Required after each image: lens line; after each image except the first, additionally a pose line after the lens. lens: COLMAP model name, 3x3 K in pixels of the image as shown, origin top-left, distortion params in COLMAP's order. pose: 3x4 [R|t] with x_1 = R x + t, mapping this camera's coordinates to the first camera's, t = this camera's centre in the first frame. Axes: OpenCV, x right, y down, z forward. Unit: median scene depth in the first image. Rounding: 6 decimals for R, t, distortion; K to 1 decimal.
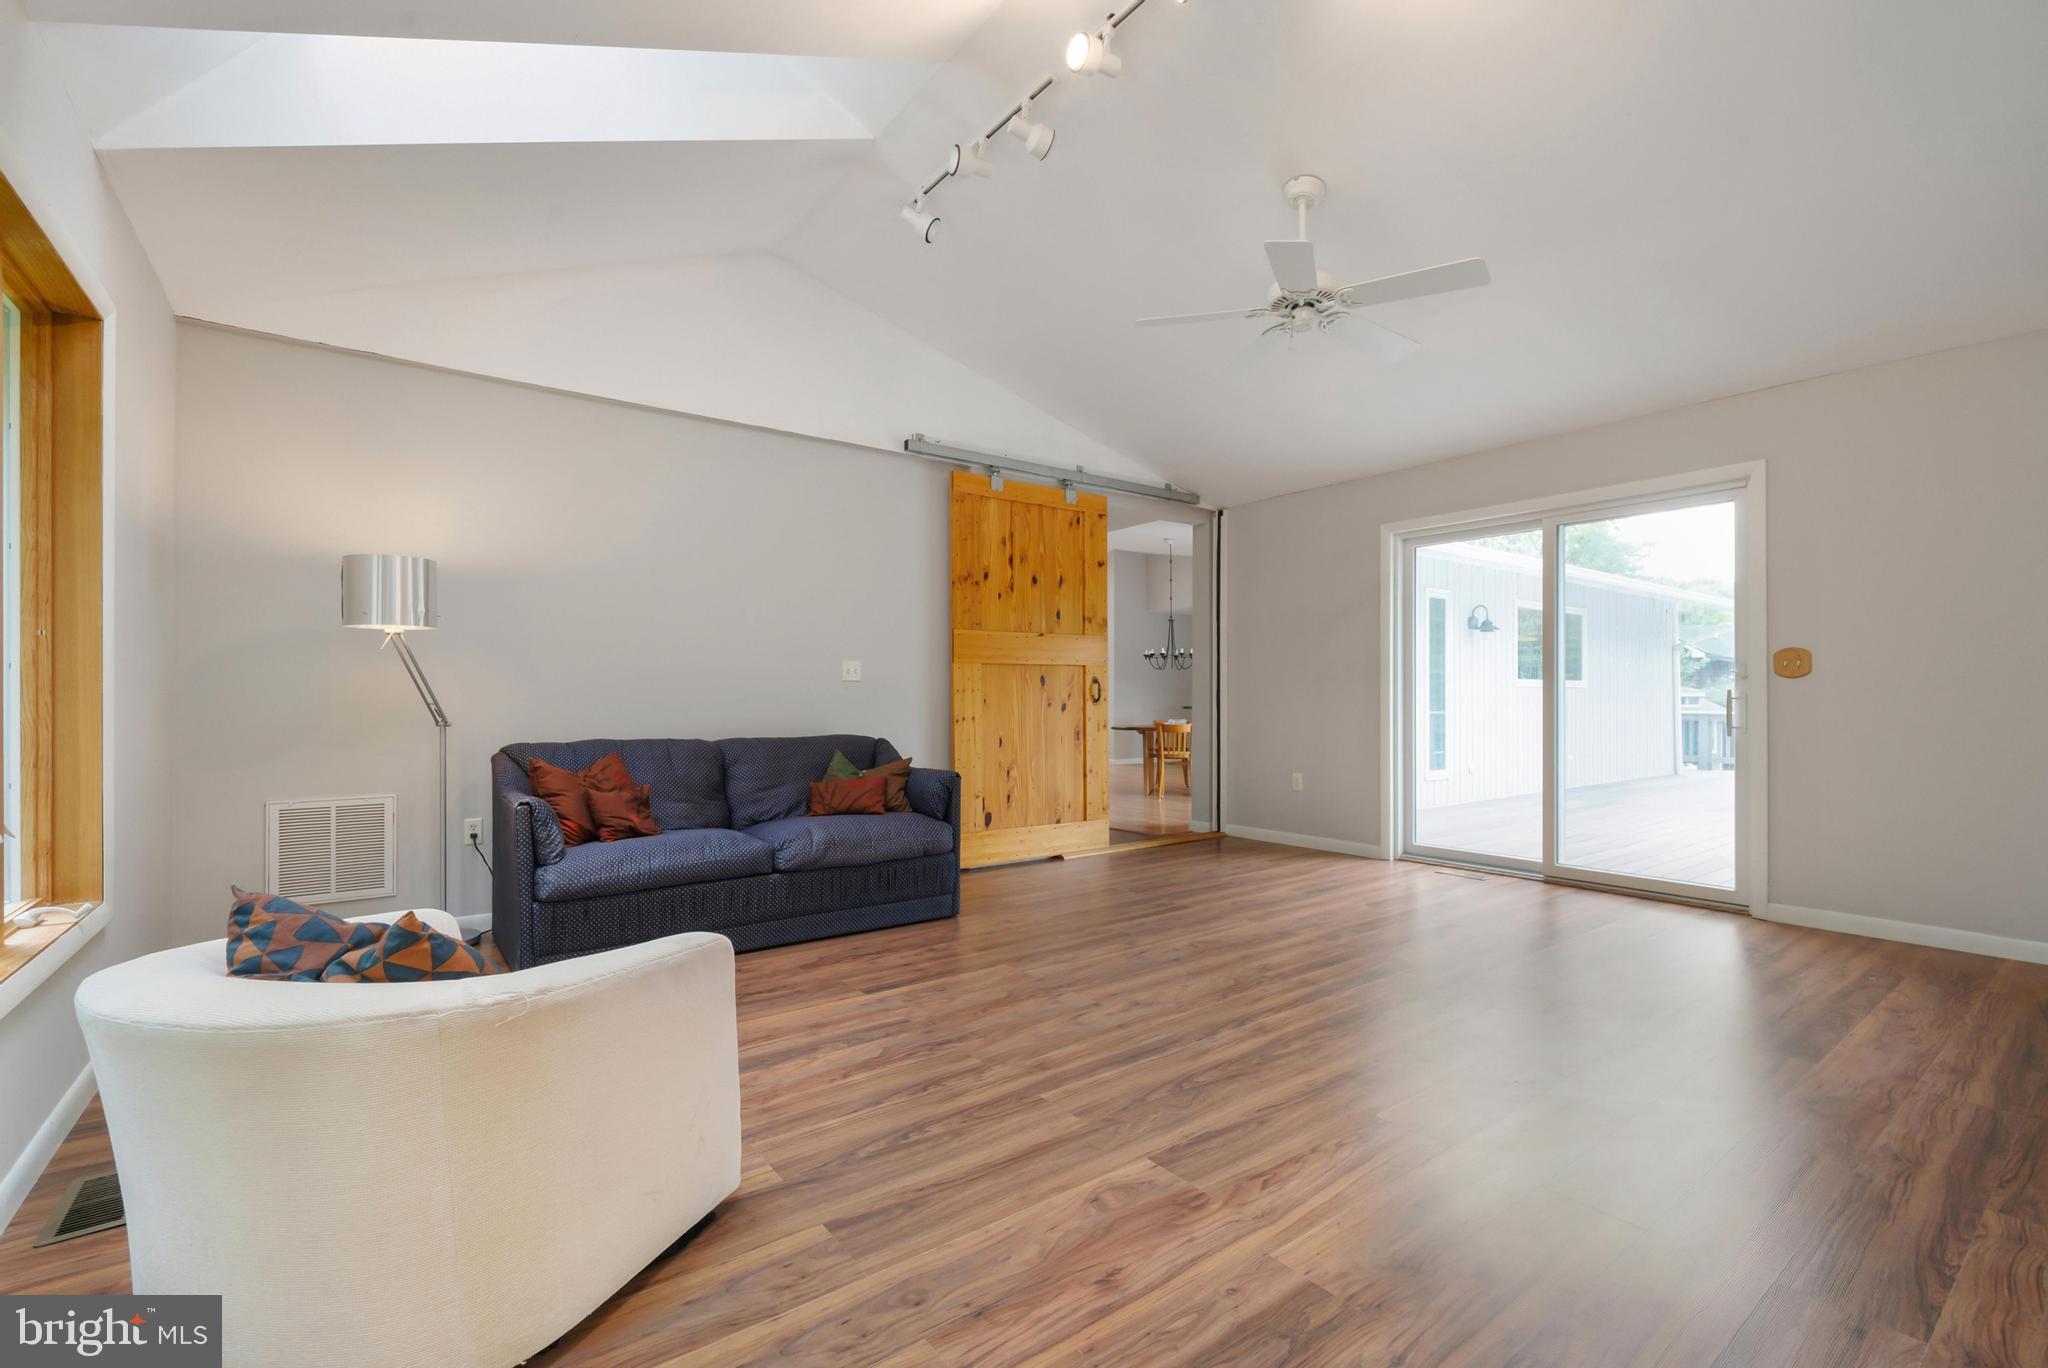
lens RADIAL K [[877.8, 0, 1017.6], [0, 877.8, 692.5], [0, 0, 1]] dist [-0.003143, -0.000399]
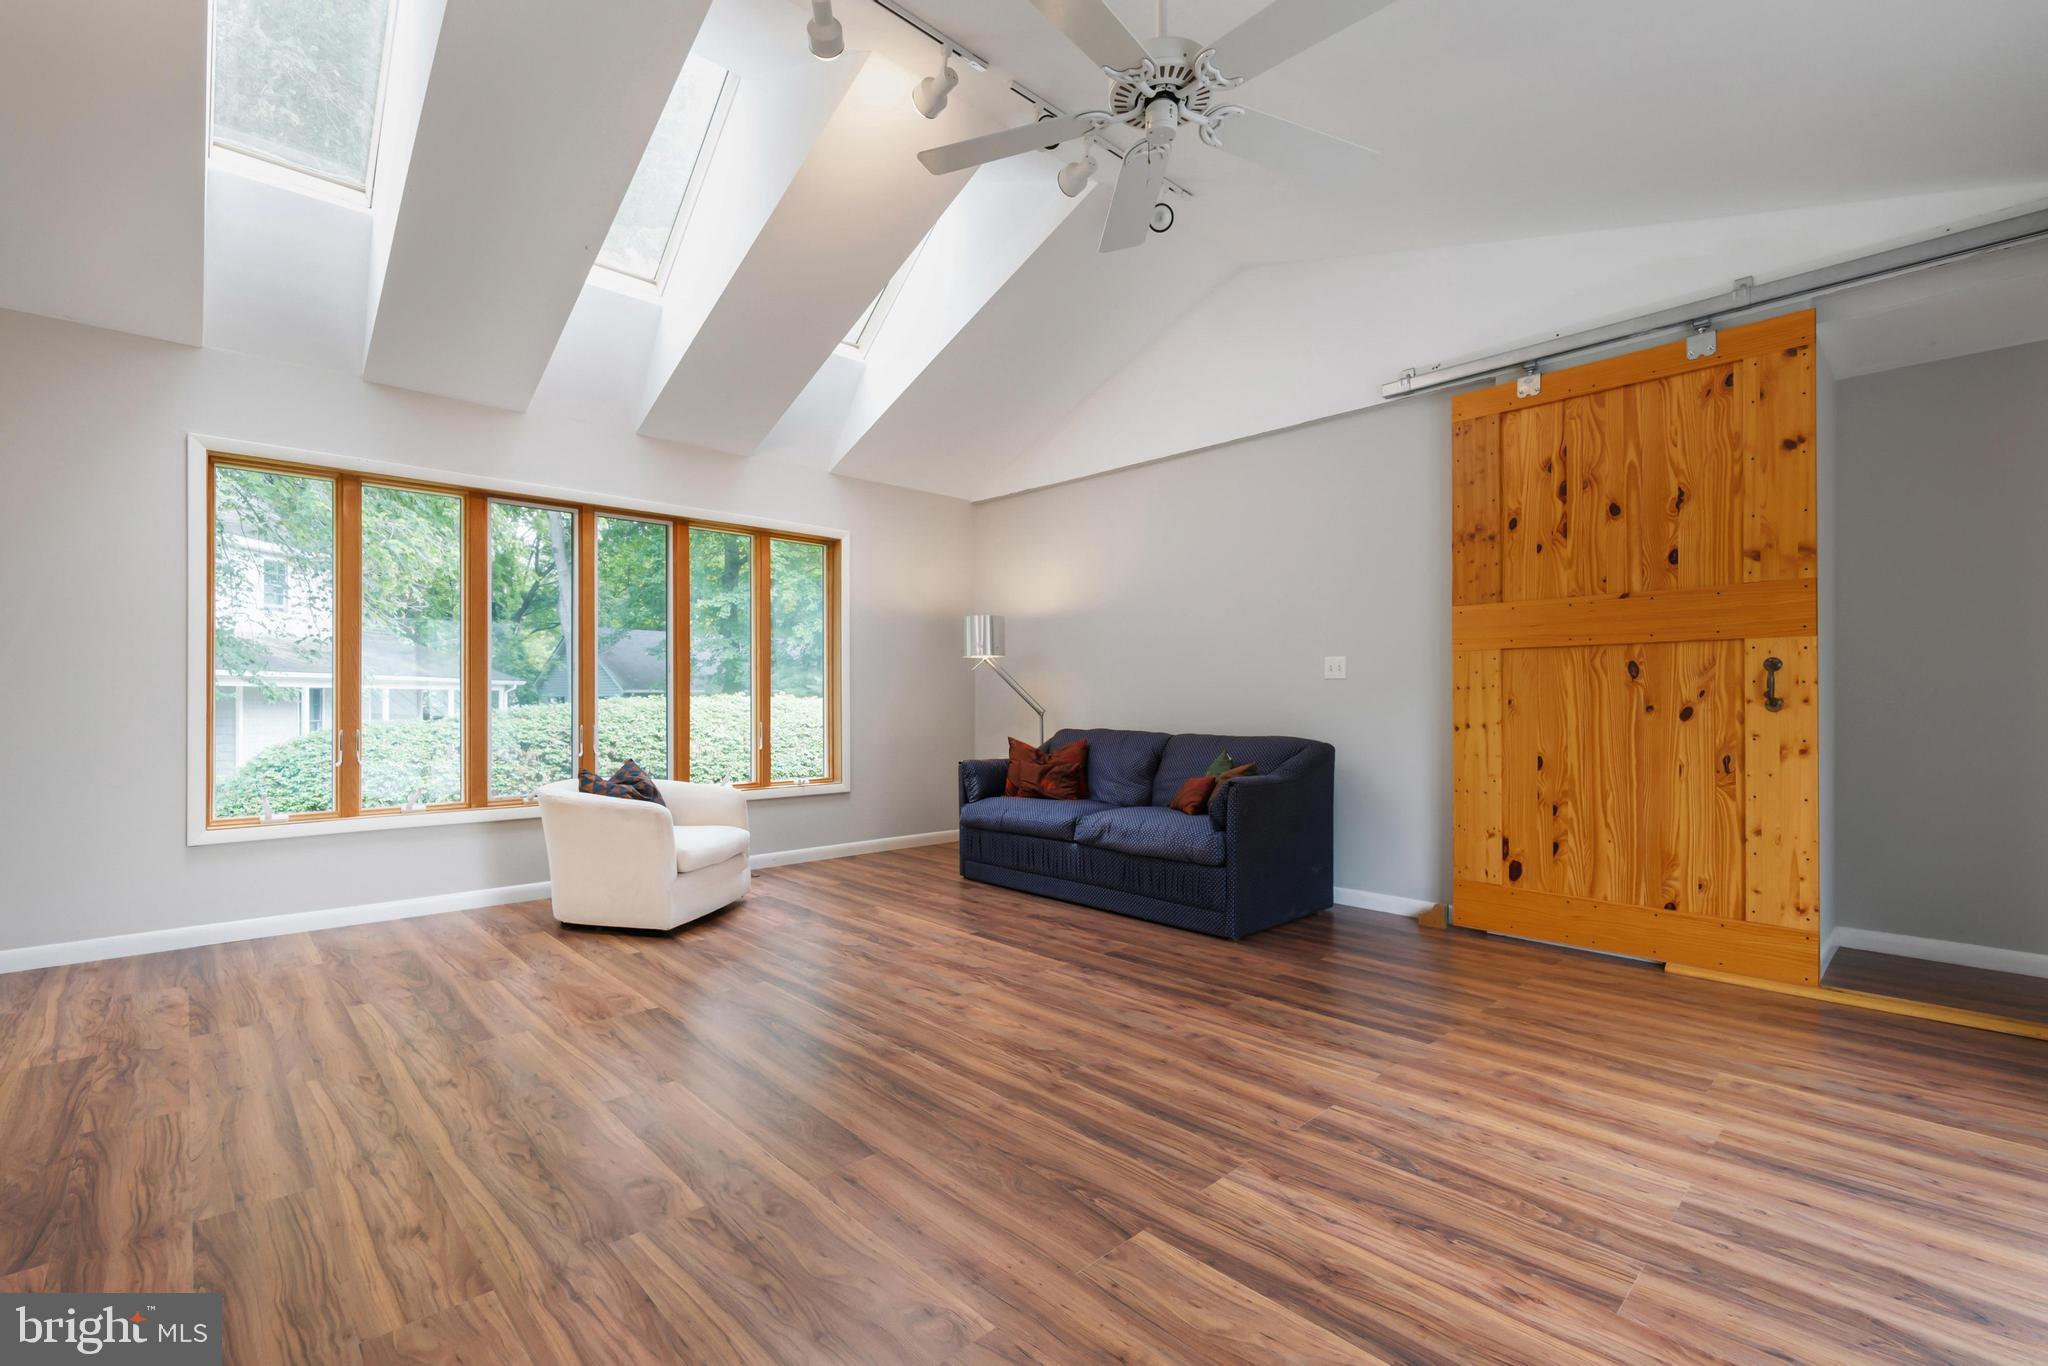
lens RADIAL K [[905.2, 0, 1029.1], [0, 905.2, 697.7], [0, 0, 1]] dist [-0.001769, -0.000003]
pose [[0.114886, 0.000119, -0.993379, 0.885026], [0.007134, 0.999974, 0.000945, 0.003672], [0.993353, -0.007196, 0.114882, 0.735070]]
